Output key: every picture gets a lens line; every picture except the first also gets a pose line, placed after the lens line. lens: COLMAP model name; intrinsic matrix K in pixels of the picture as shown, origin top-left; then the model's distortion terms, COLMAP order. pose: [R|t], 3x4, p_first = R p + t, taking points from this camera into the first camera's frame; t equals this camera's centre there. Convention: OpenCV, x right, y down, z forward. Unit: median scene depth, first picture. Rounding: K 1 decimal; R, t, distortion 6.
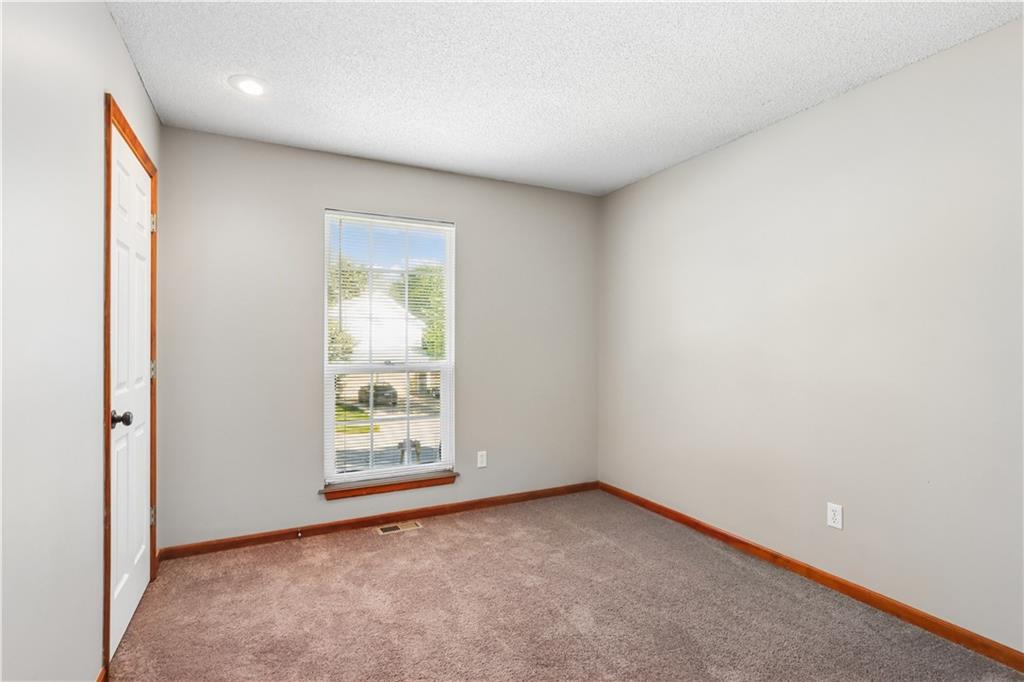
lens RADIAL K [[495.9, 0, 509.3], [0, 495.9, 343.4], [0, 0, 1]] dist [0.000027, 0.001342]
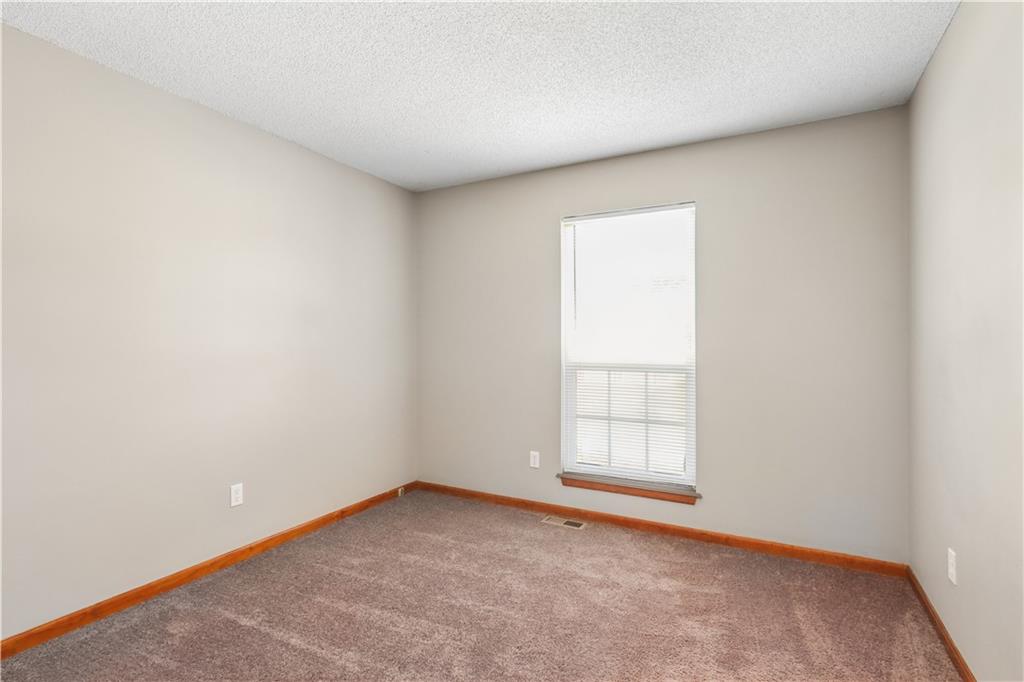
lens RADIAL K [[495.9, 0, 509.3], [0, 495.9, 343.4], [0, 0, 1]] dist [0.000027, 0.001342]
pose [[0.574238, 0.004156, -0.818678, 0.416670], [-0.003834, 0.999990, 0.002387, 0.001604], [0.818679, 0.001768, 0.574248, 0.249743]]
